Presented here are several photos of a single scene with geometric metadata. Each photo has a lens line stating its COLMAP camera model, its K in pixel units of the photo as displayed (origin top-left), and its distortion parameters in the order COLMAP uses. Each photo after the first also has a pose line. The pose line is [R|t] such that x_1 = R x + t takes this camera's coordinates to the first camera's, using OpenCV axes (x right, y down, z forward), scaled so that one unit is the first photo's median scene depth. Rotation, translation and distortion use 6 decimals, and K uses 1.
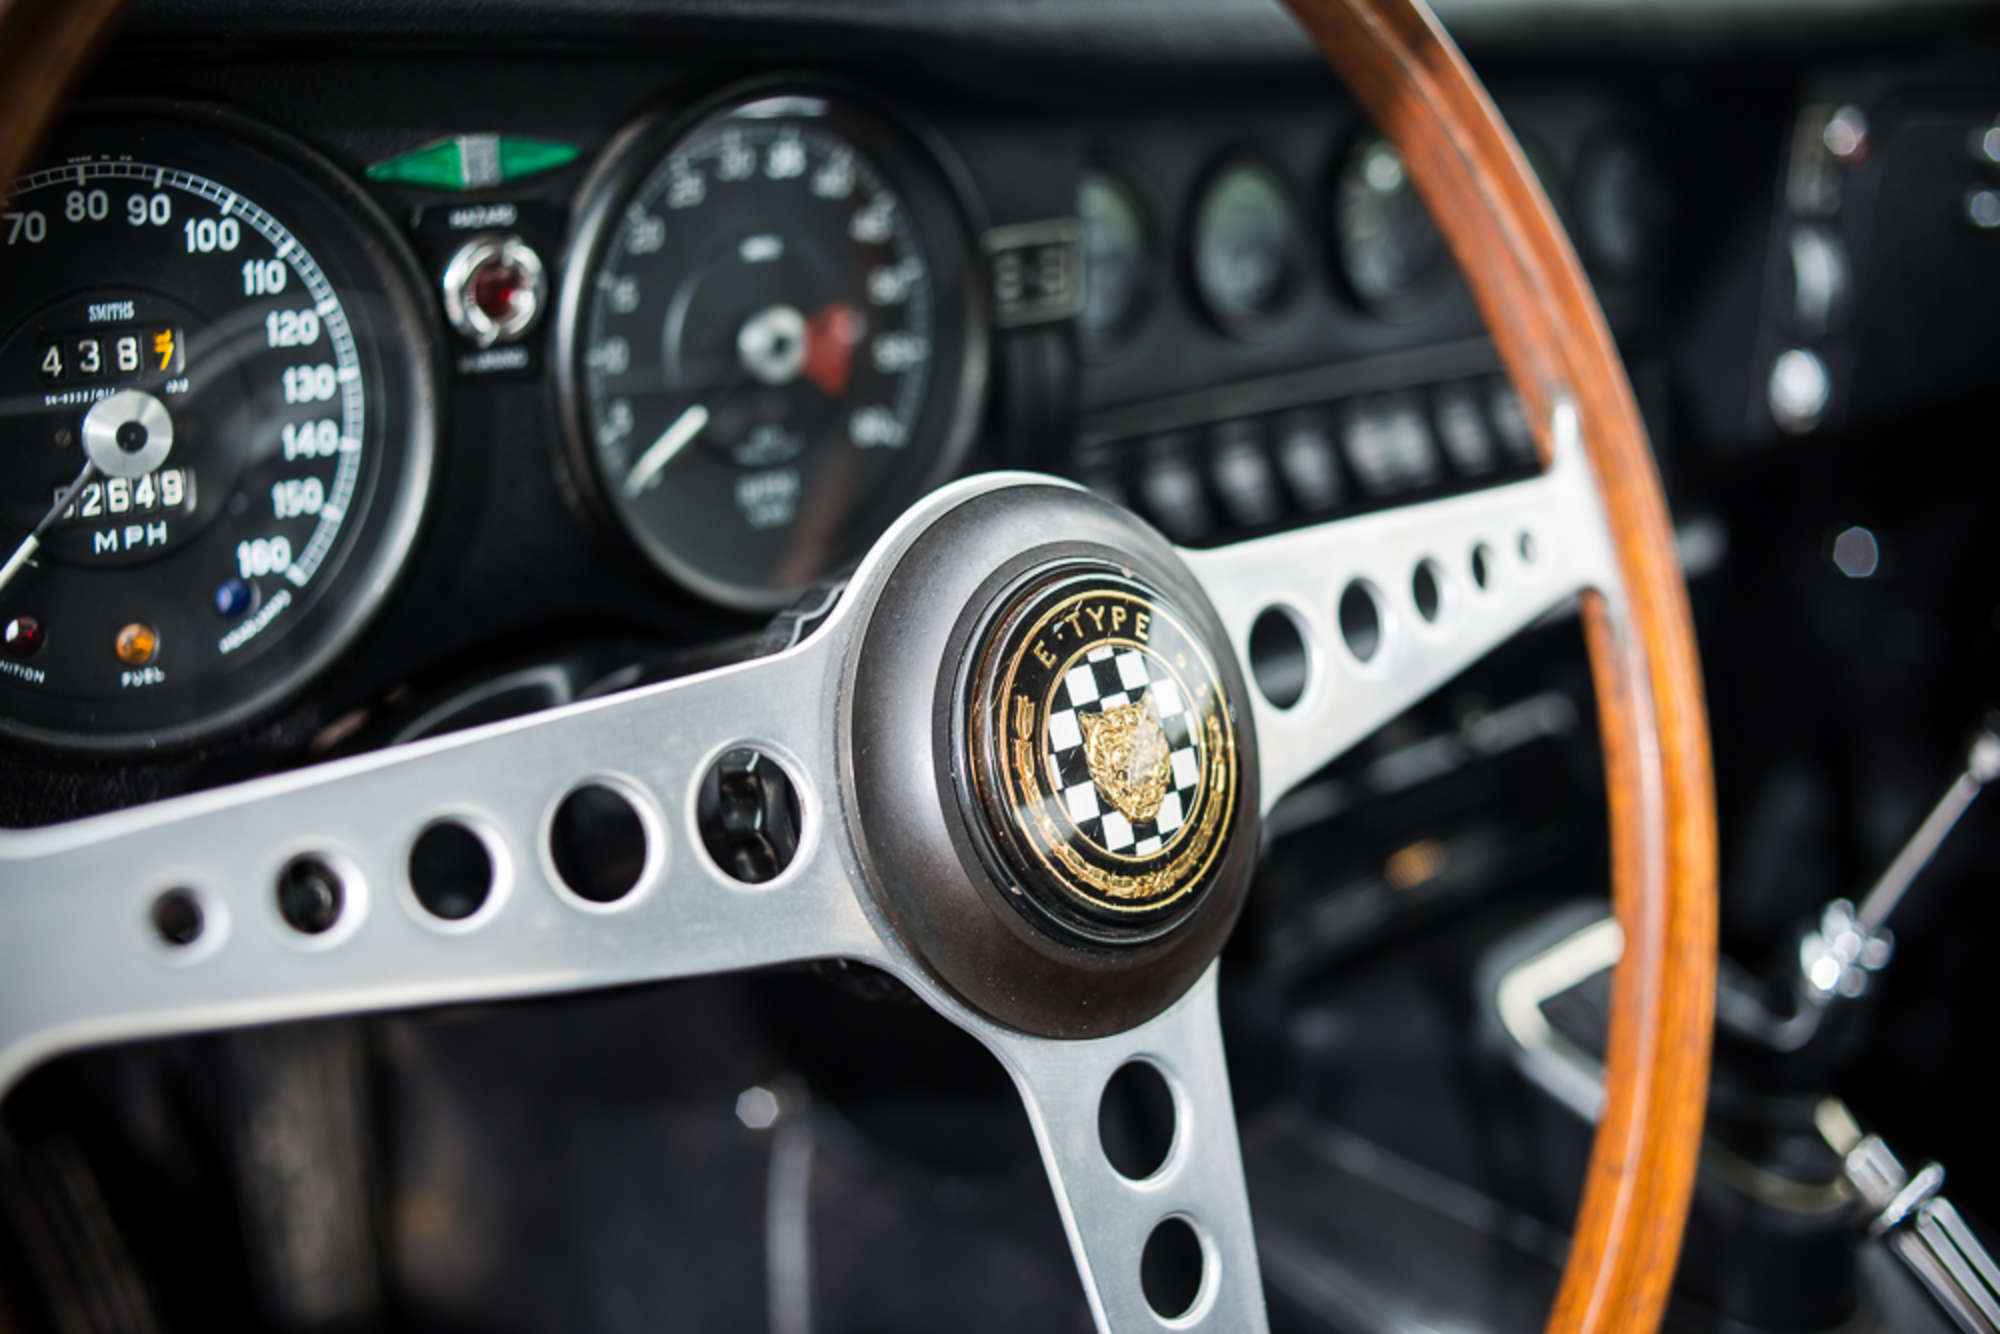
lens RADIAL K [[2136.6, 0, 1000.0], [0, 2136.6, 667.0], [0, 0, 1]] dist [-0.133433, 0.147007]
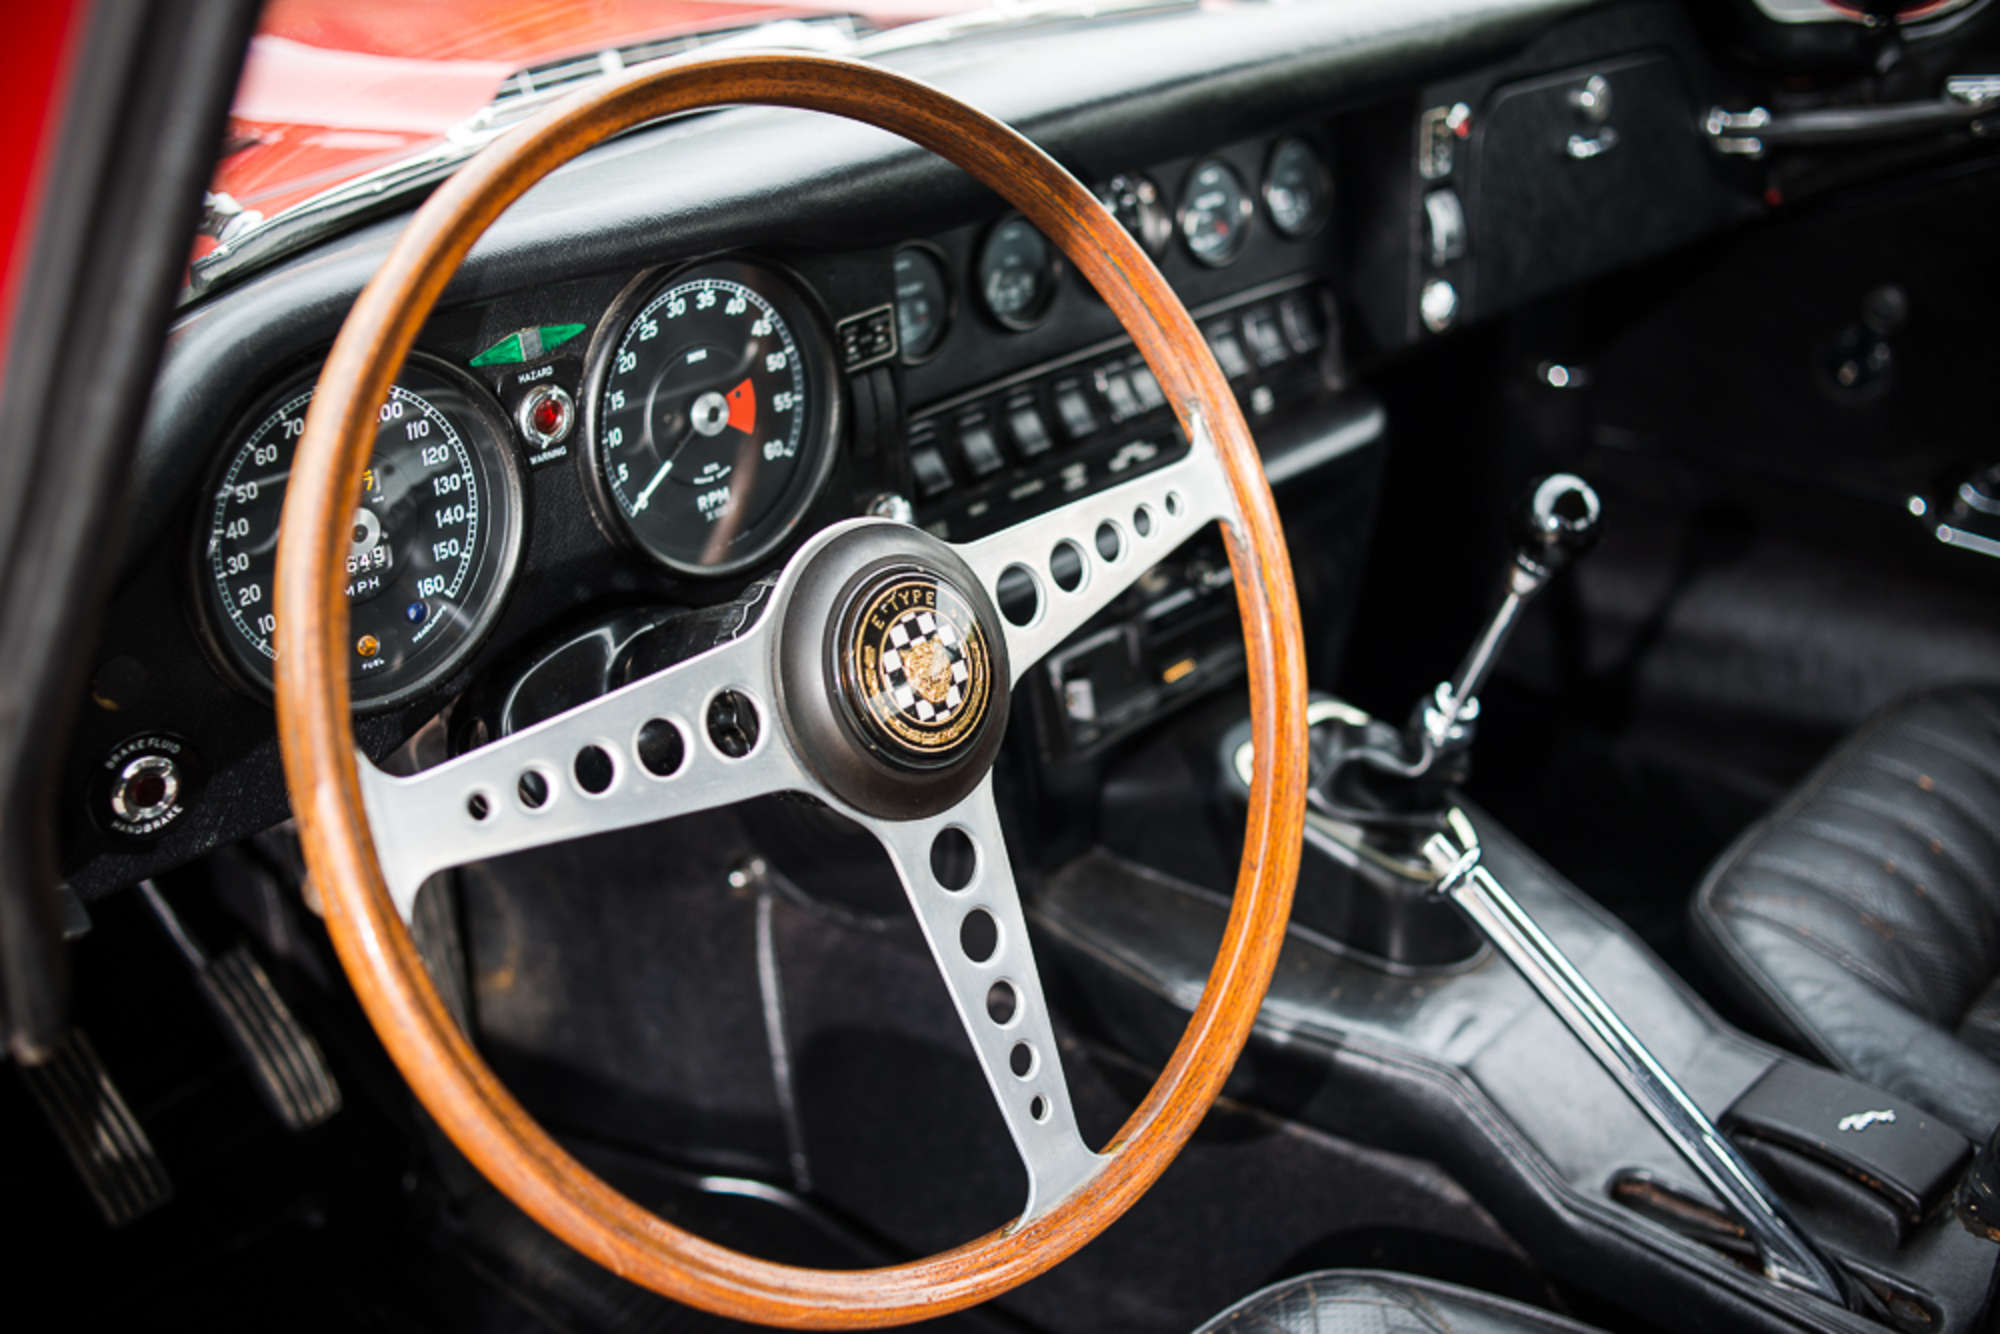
lens RADIAL K [[1954.4, 0, 1000.0], [0, 1954.4, 667.0], [0, 0, 1]] dist [-0.135566, 0.001477]
pose [[0.995320, -0.088280, 0.039292, 0.052241], [0.083783, 0.991015, 0.104256, -0.126543], [-0.048143, -0.100476, 0.993774, -0.674817]]
